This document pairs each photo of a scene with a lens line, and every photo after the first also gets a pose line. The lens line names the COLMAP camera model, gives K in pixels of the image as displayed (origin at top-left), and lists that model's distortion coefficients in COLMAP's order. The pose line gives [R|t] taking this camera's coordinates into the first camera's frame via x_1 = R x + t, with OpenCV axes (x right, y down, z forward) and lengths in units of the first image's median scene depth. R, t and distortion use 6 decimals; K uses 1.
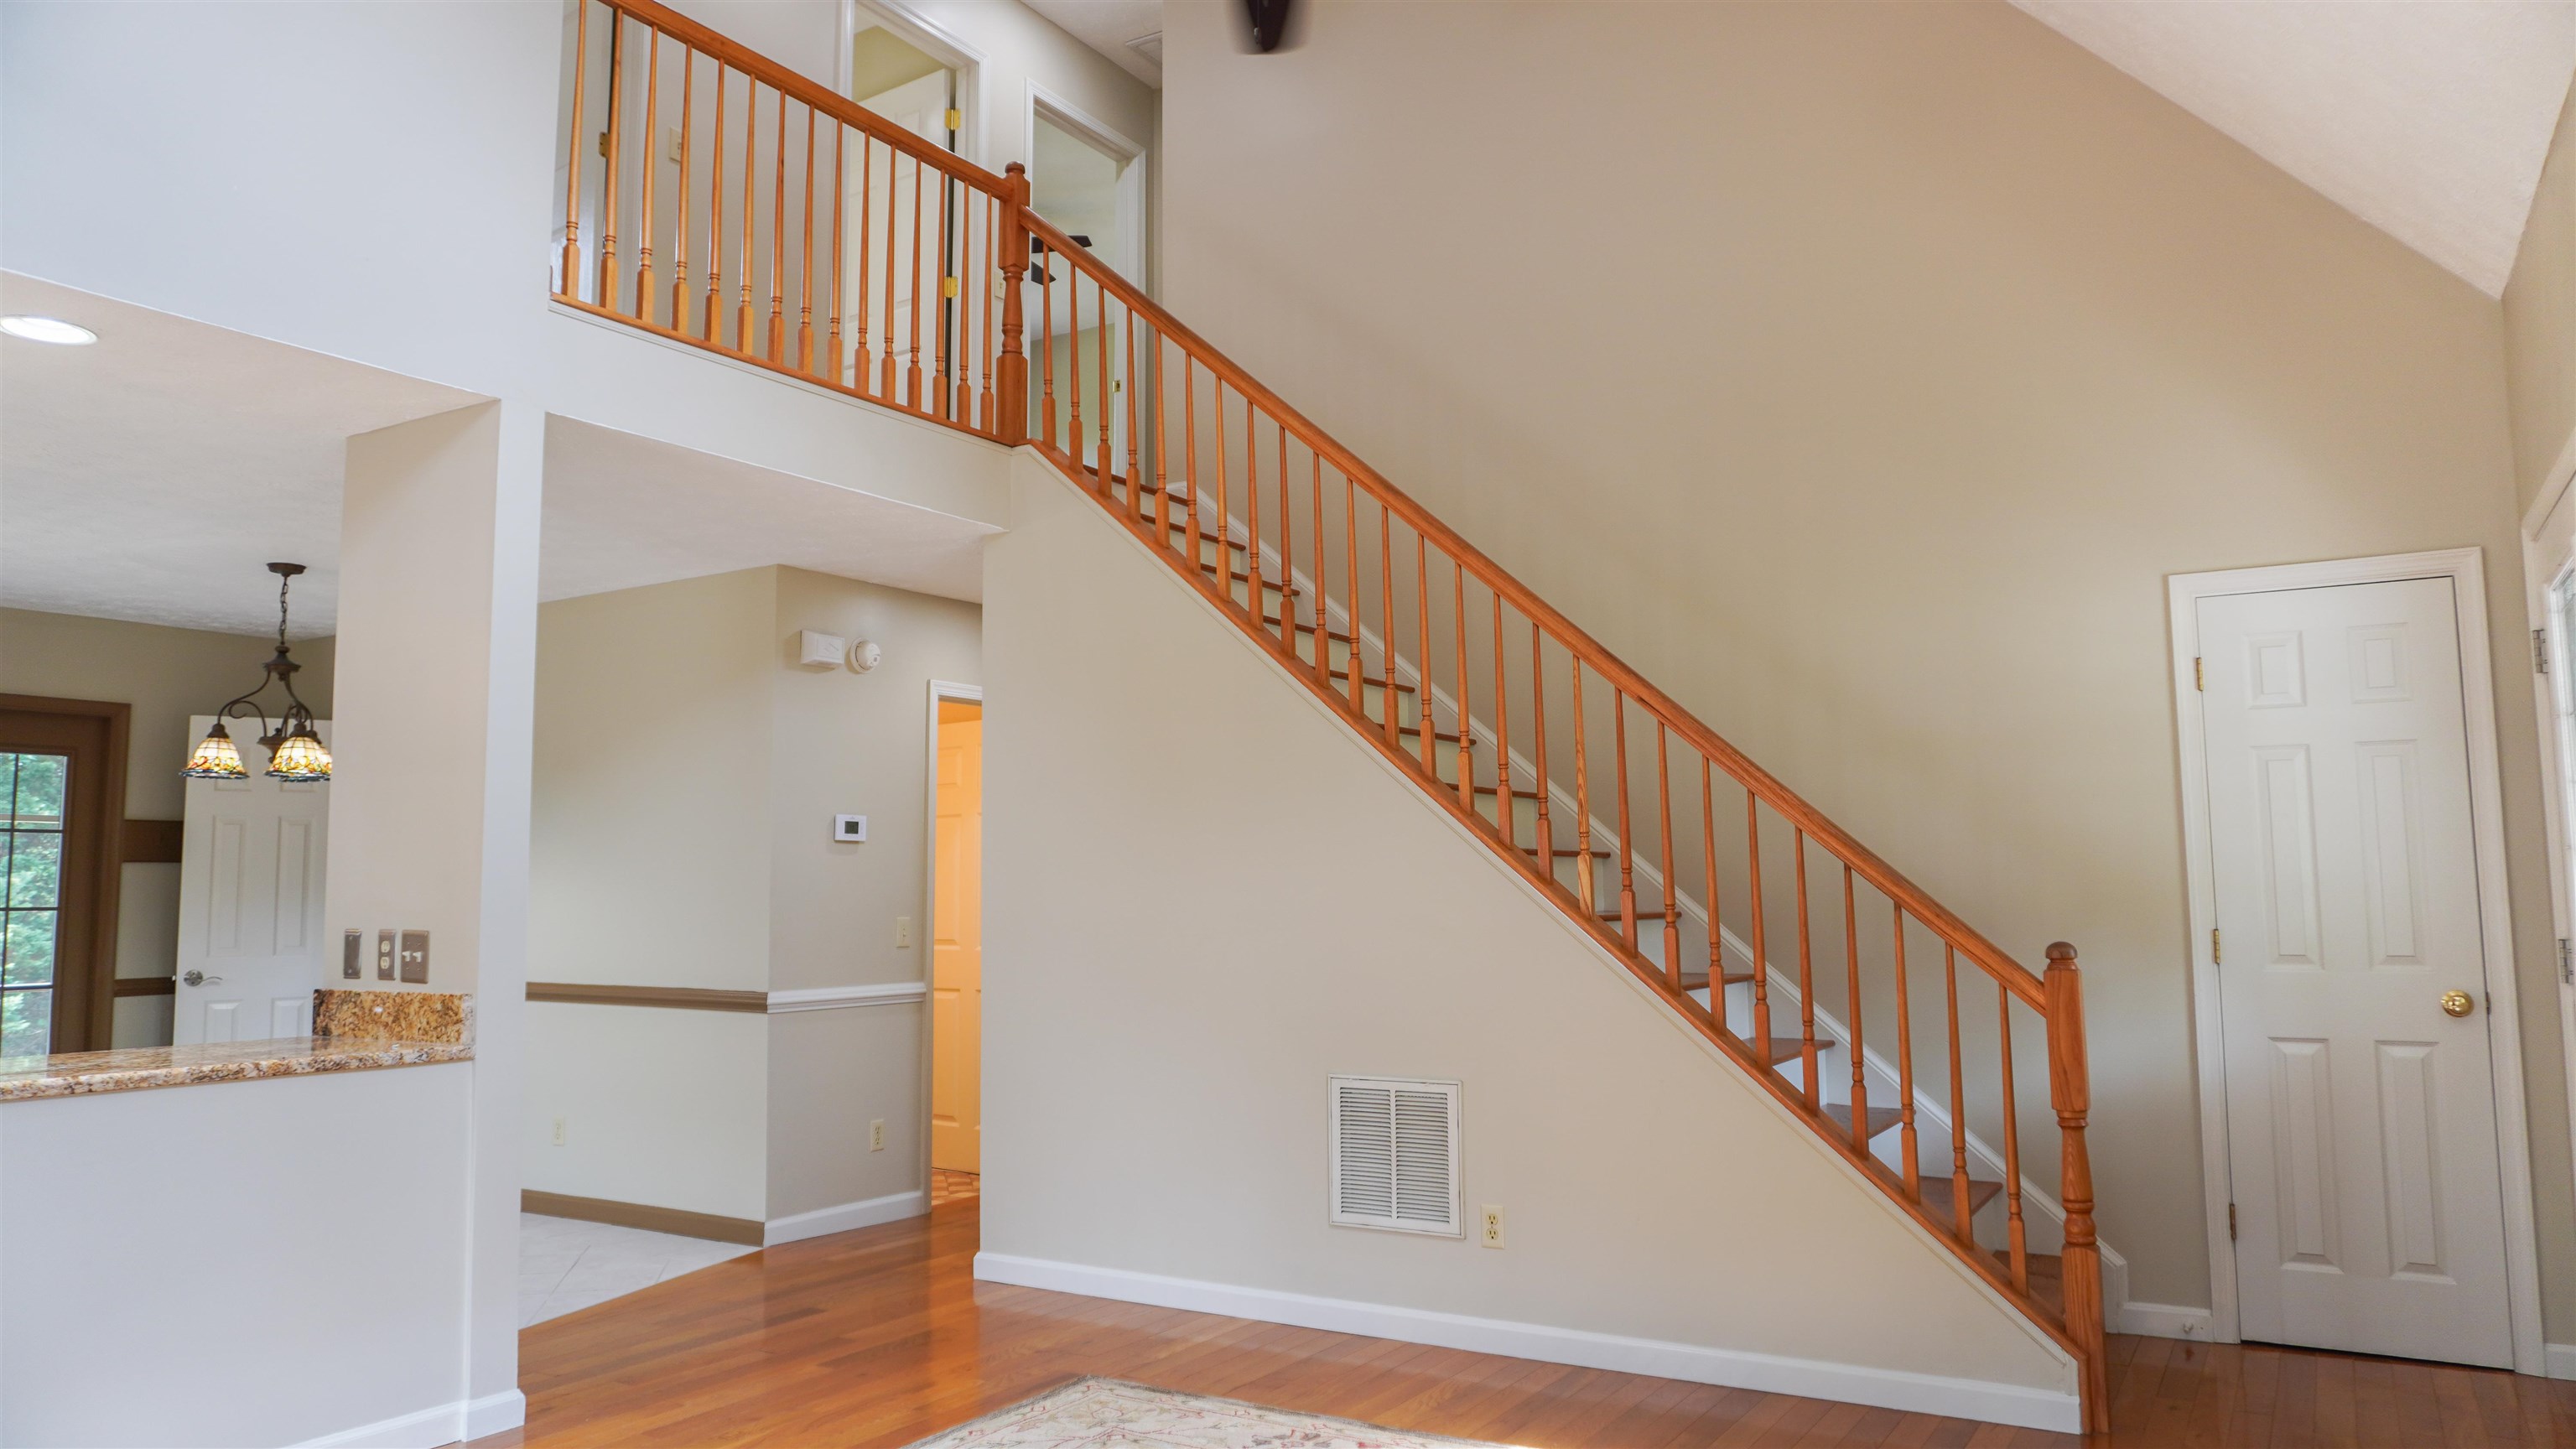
lens RADIAL K [[1744.3, 0, 1288.1], [0, 1744.3, 714.8], [0, 0, 1]] dist [-0.055302, 0.039960]
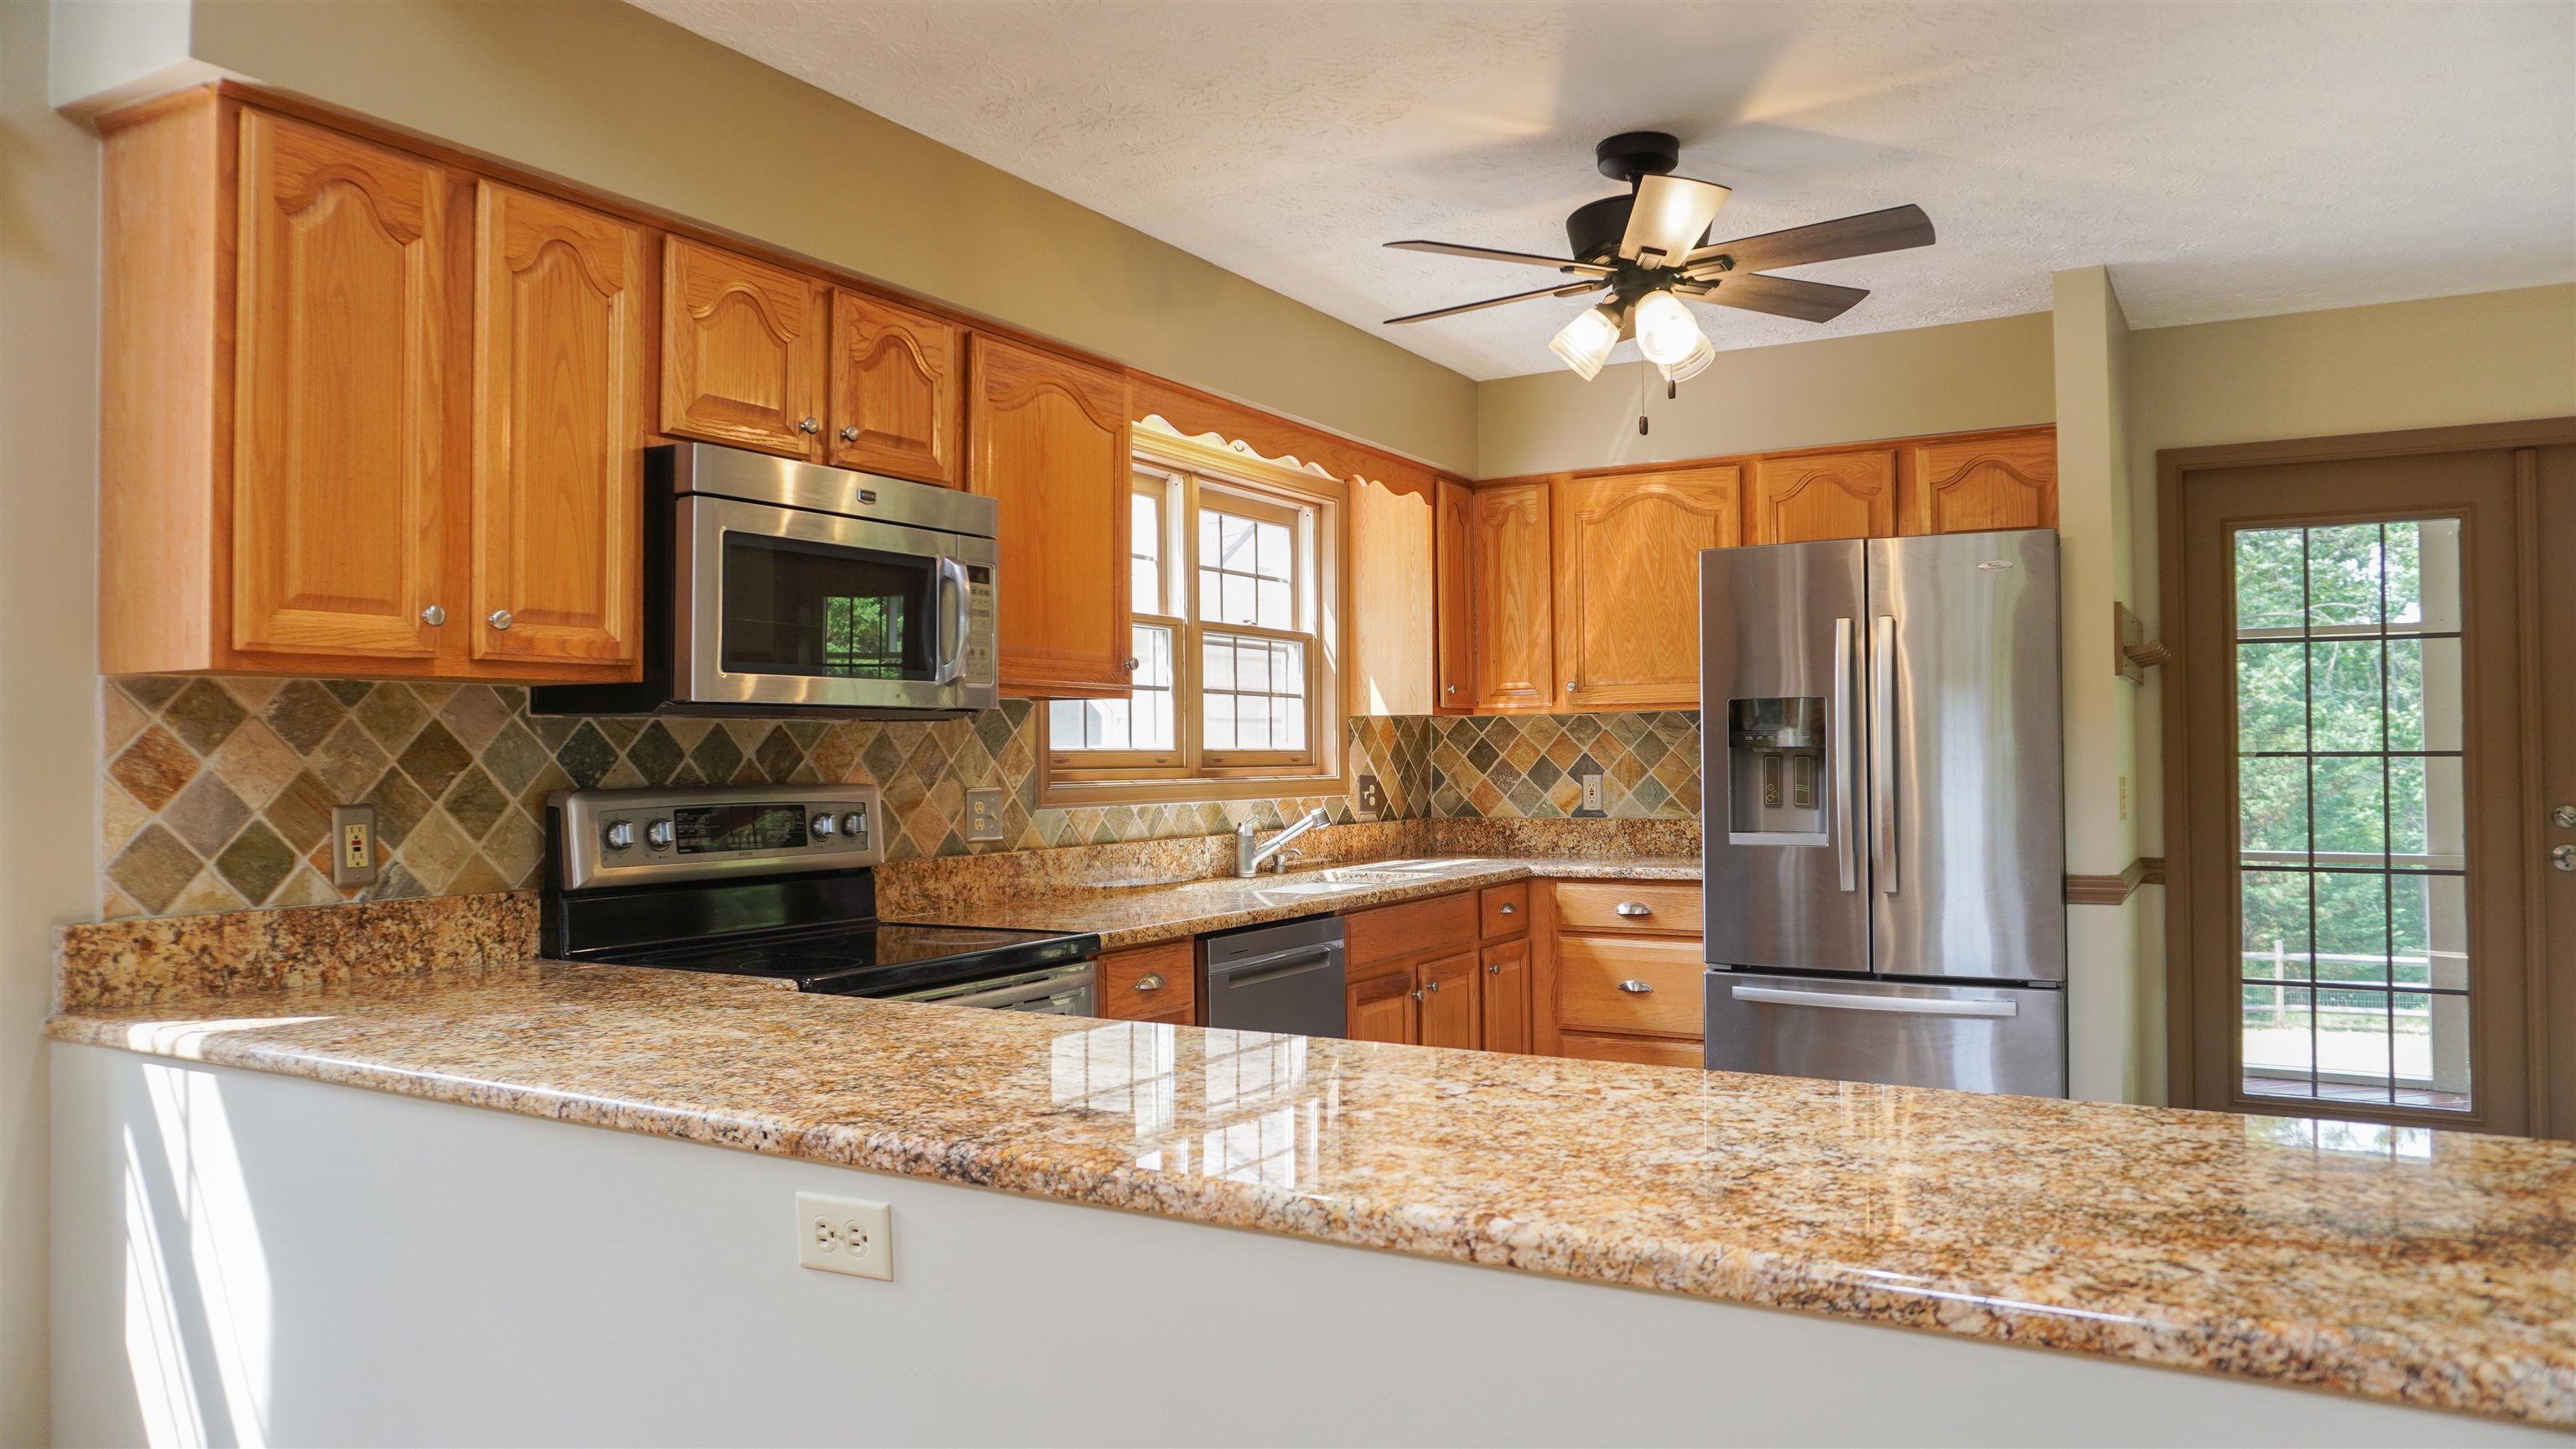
lens RADIAL K [[1721.0, 0, 1281.3], [0, 1721.0, 713.0], [0, 0, 1]] dist [-0.050653, 0.035346]
pose [[0.020341, -0.012814, -0.999711, -0.260482], [0.110310, 0.993842, -0.010494, 0.078936], [0.993689, -0.110064, 0.021629, 0.753236]]
